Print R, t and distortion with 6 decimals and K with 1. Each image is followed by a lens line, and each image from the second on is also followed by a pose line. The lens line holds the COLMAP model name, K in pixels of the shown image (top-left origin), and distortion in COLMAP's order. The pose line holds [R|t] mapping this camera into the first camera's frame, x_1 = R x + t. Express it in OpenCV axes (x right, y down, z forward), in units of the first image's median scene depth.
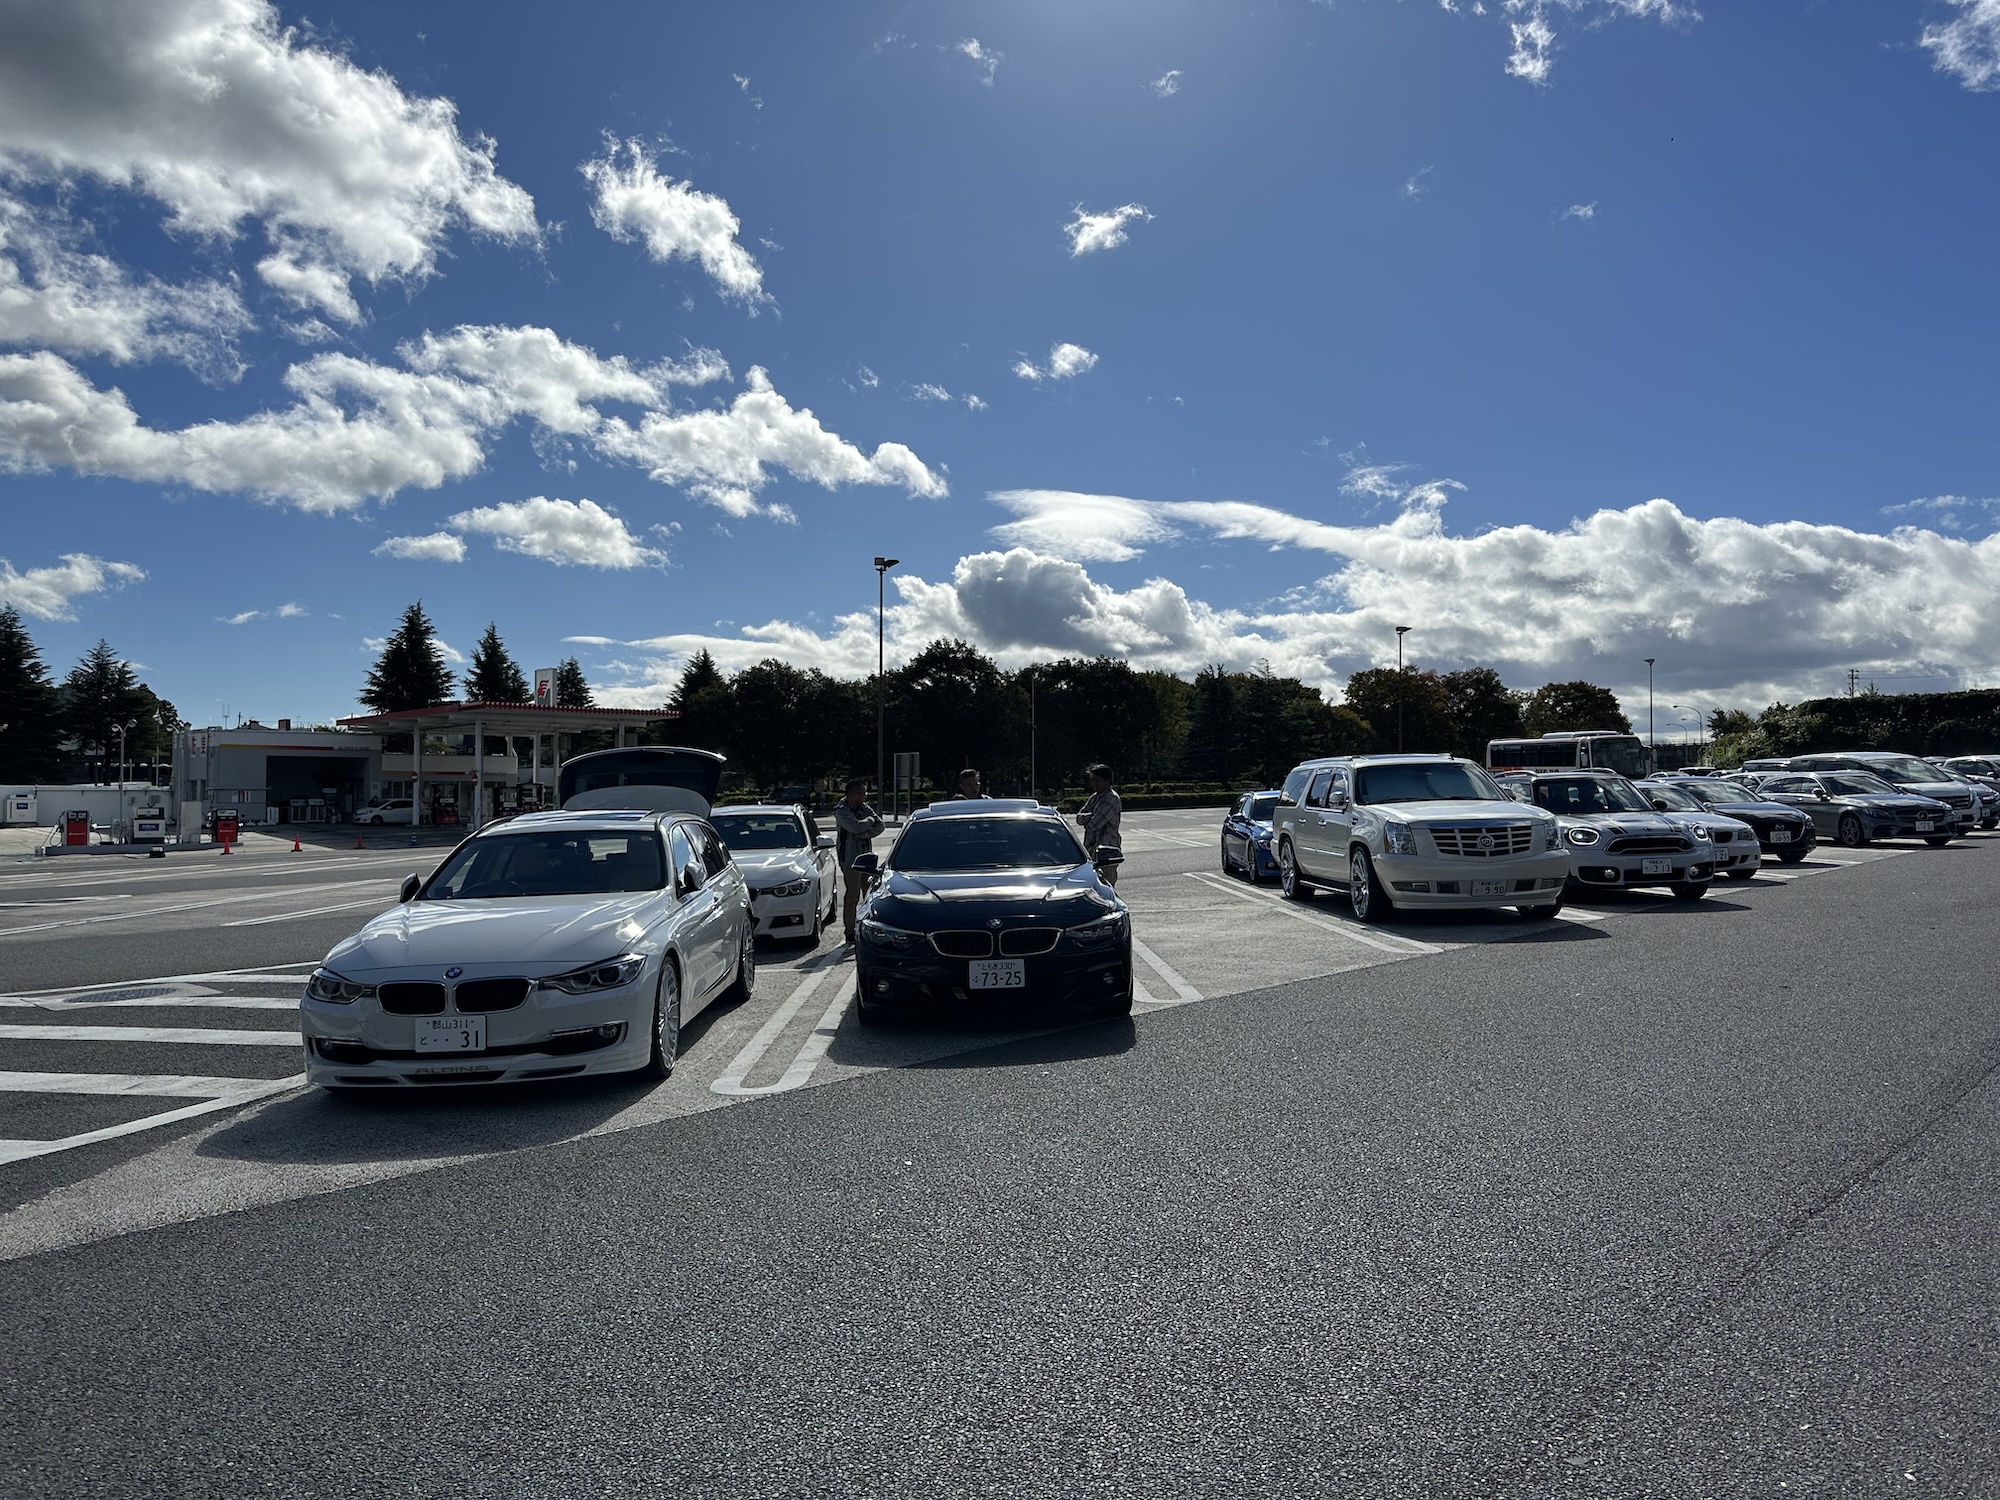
lens RADIAL K [[1402.0, 0, 1013.1], [0, 1402.0, 769.6], [0, 0, 1]] dist [0.070340, -0.084021]
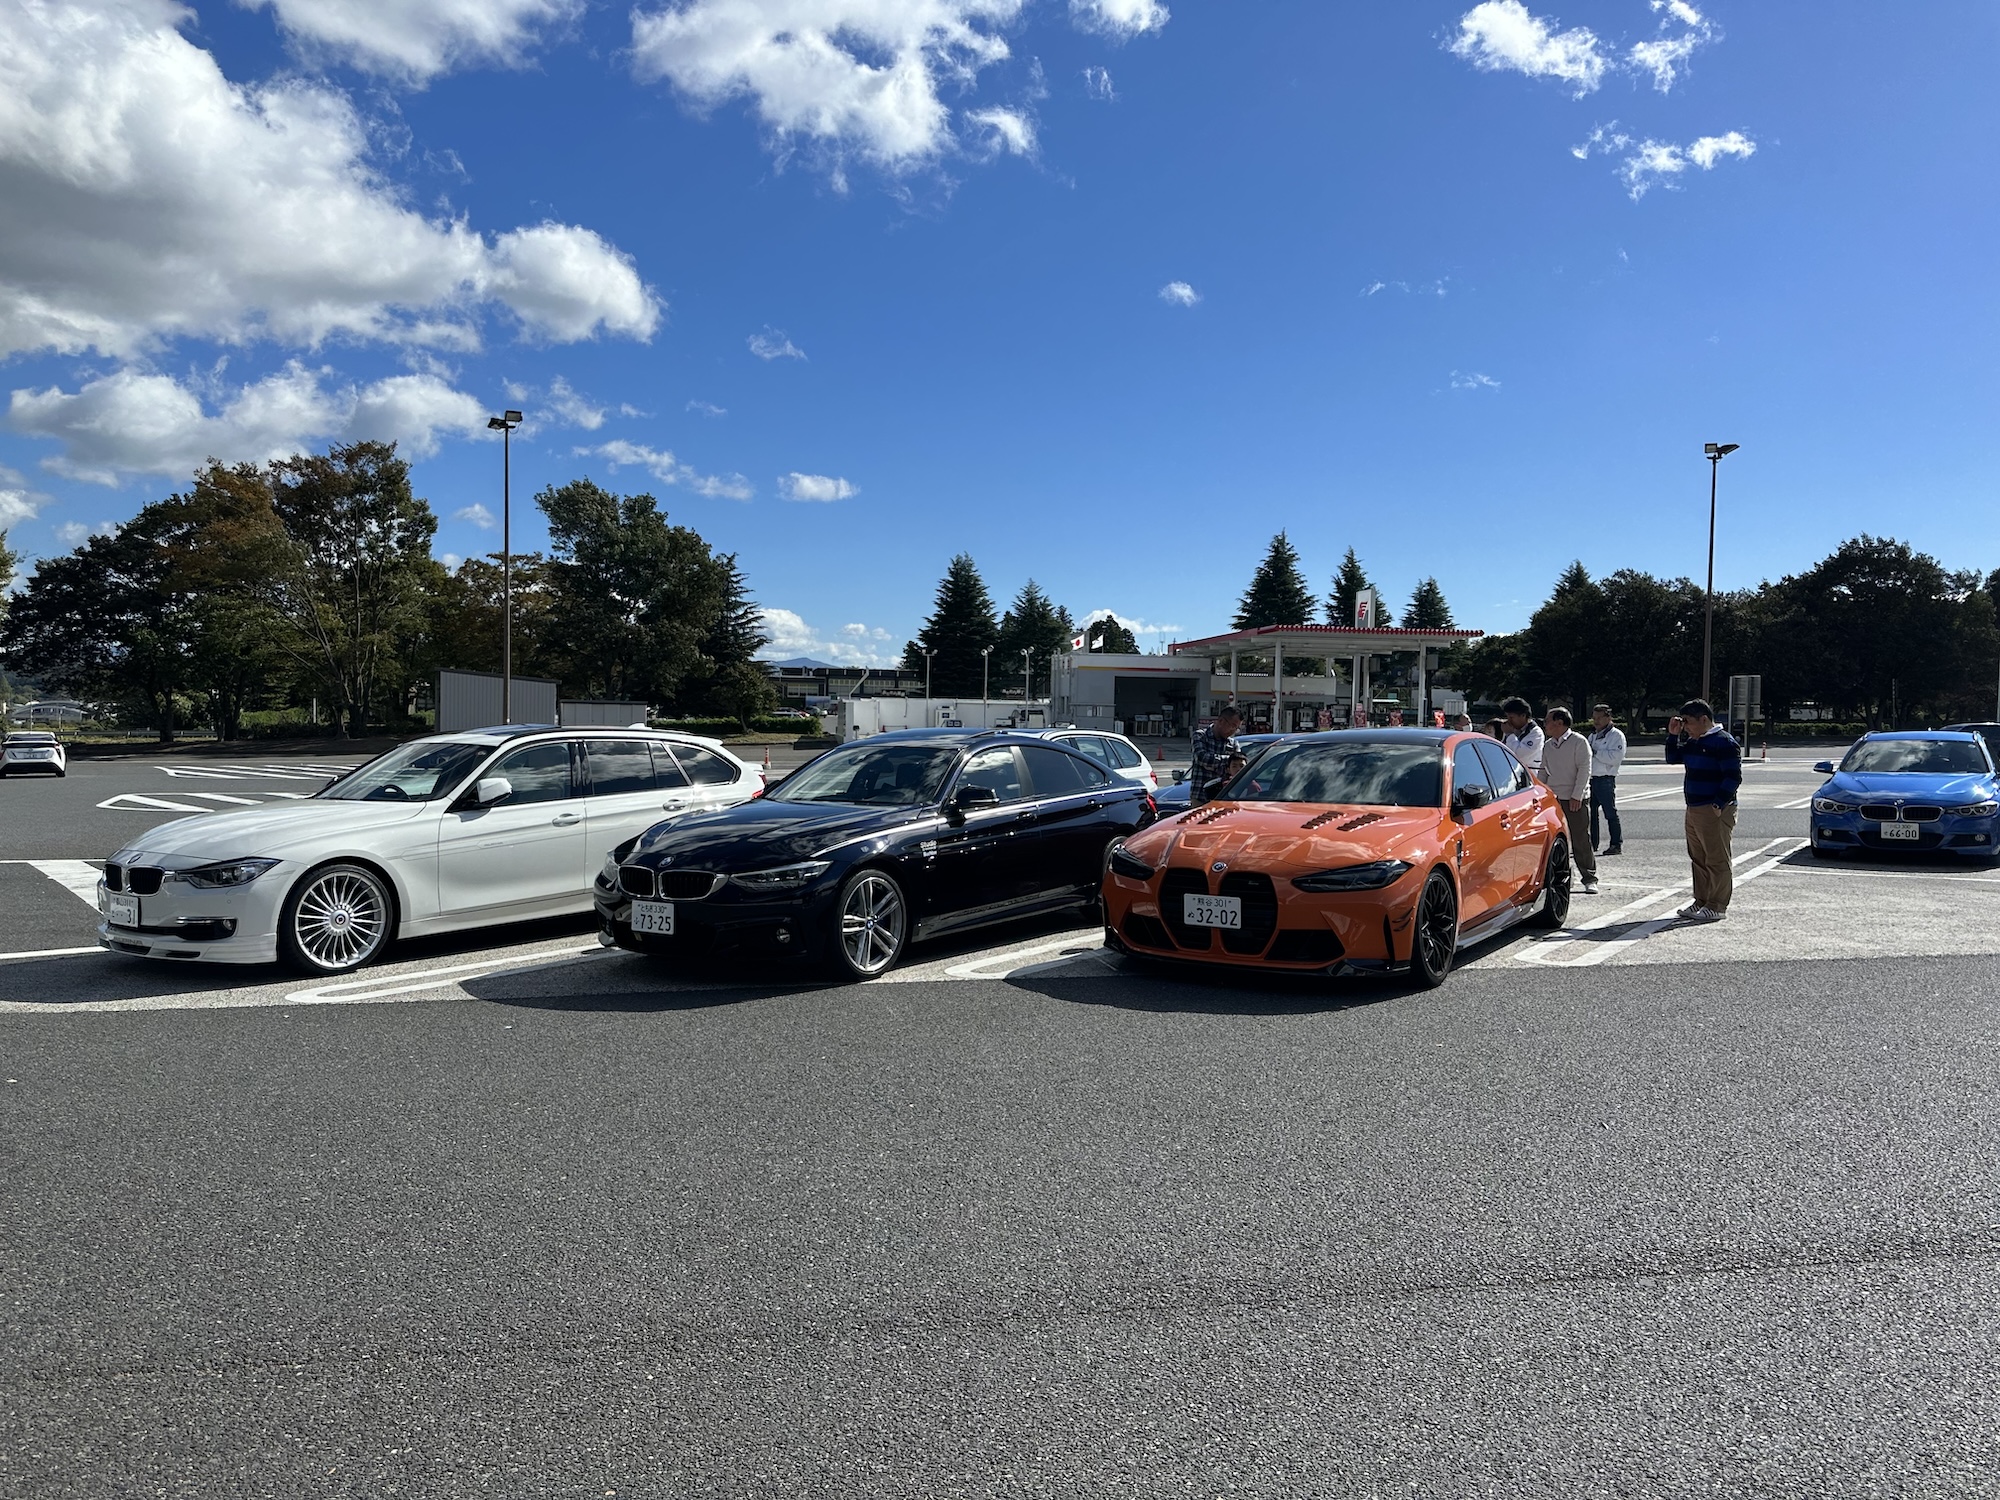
lens RADIAL K [[1402.0, 0, 997.4], [0, 1402.0, 776.1], [0, 0, 1]] dist [0.070340, -0.084021]
pose [[0.795872, 0.048749, -0.603499, 0.055979], [-0.012496, 0.997864, 0.064125, -0.000639], [0.605336, -0.043494, 0.794781, 0.031726]]
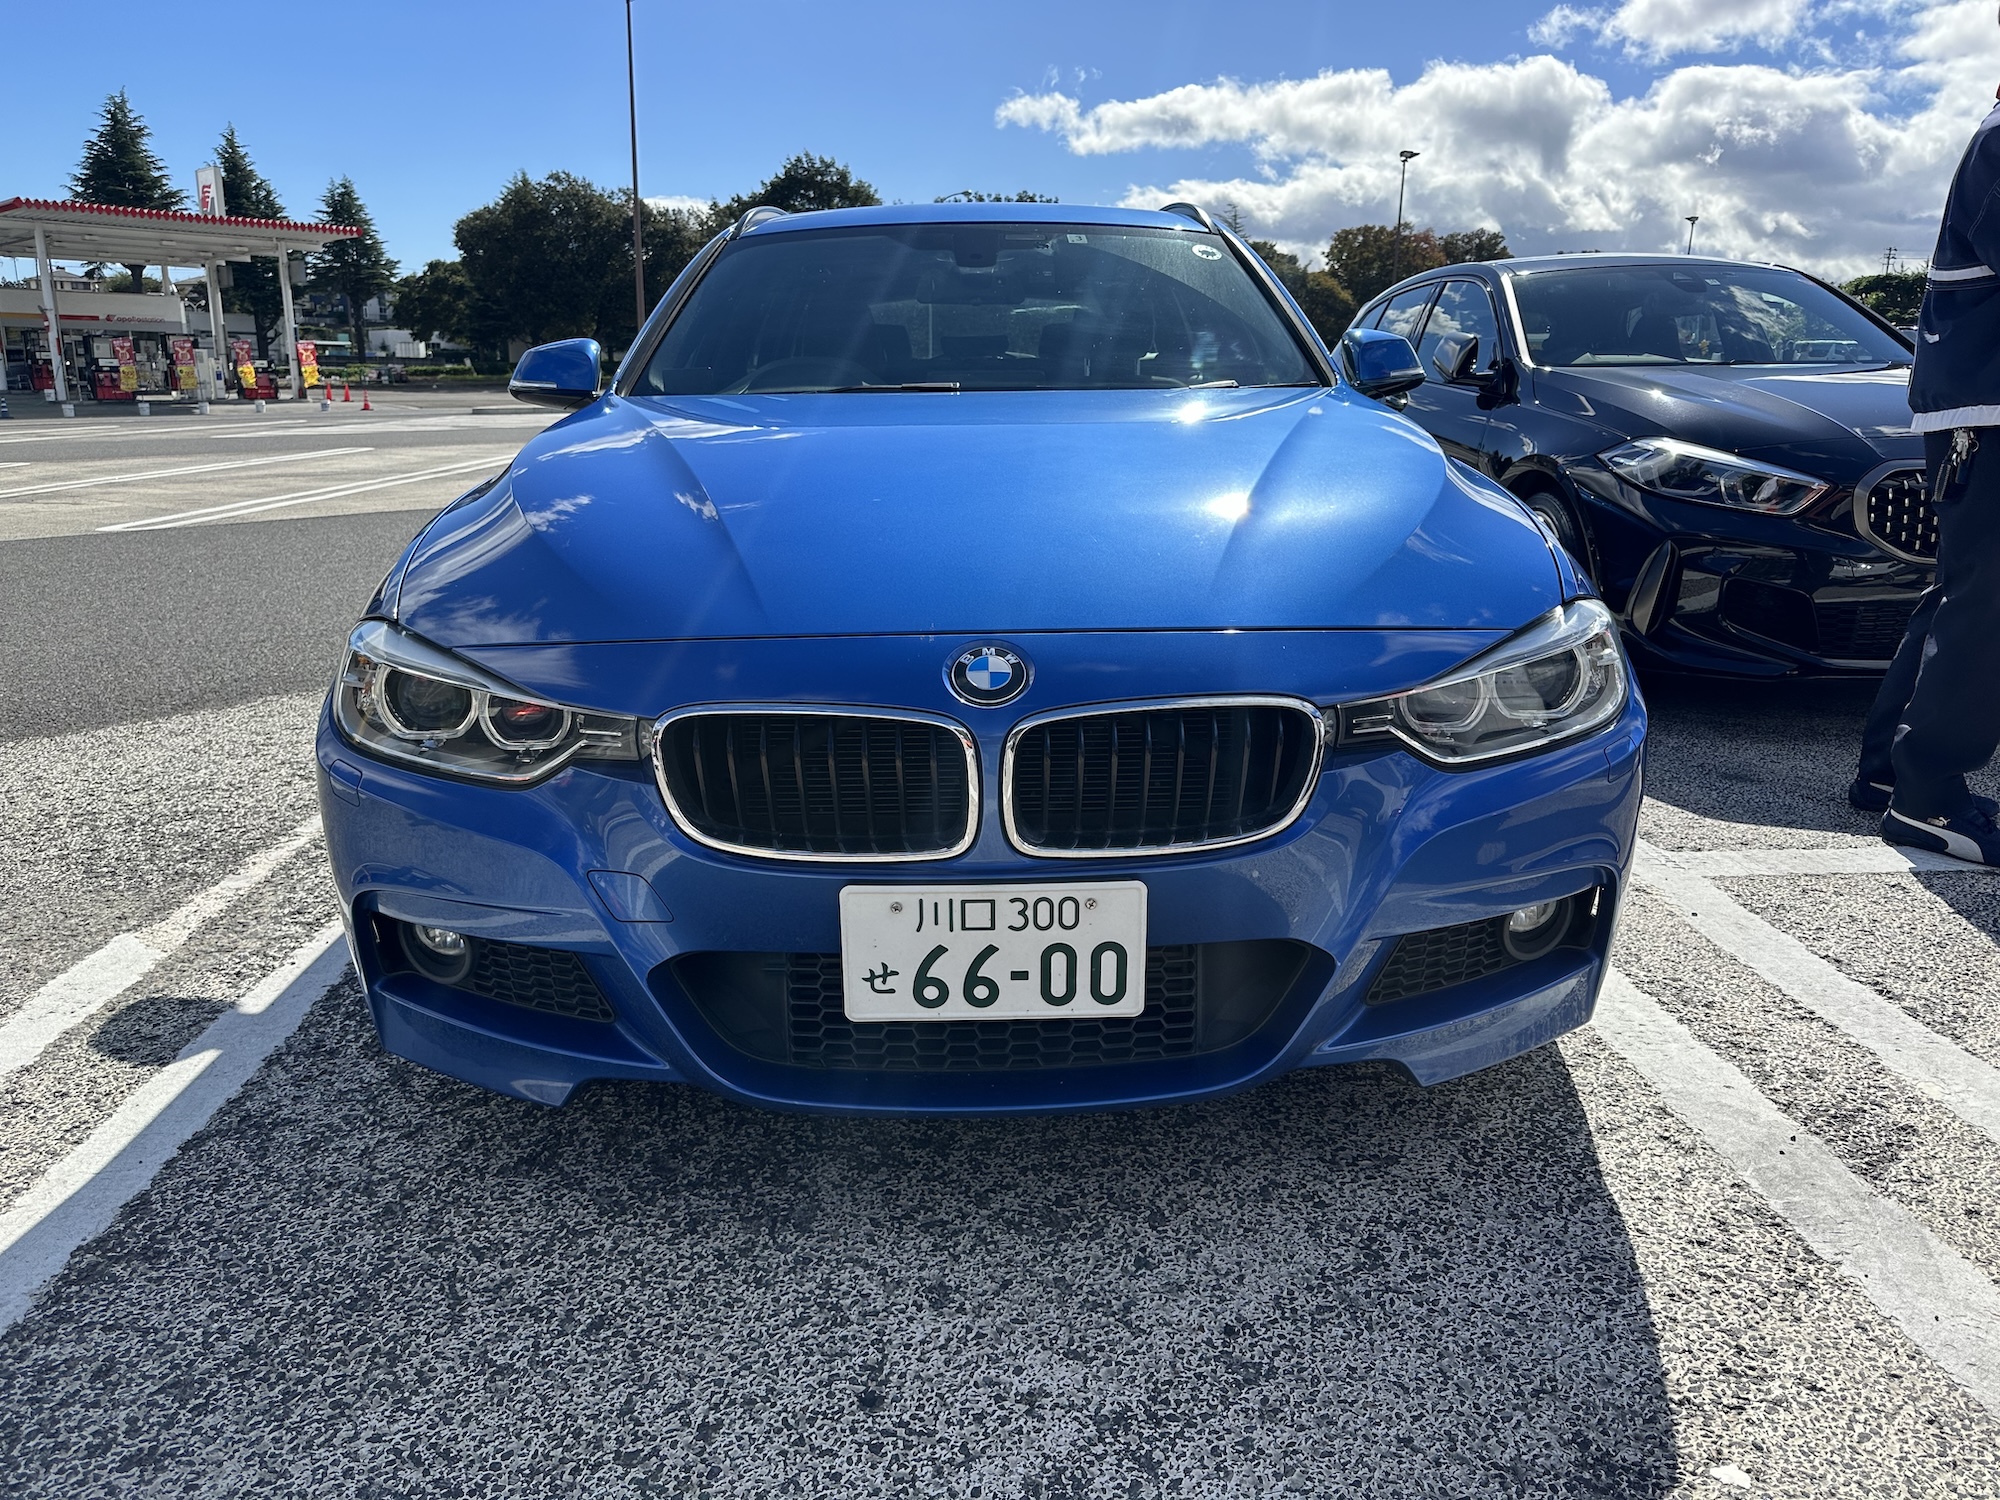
lens RADIAL K [[1402.0, 0, 1008.4], [0, 1402.0, 742.6], [0, 0, 1]] dist [0.070340, -0.084021]
pose [[0.999512, 0.013760, 0.028055, 0.042517], [-0.020743, 0.963647, 0.266371, 0.006564], [-0.023370, -0.266823, 0.963462, 0.179292]]
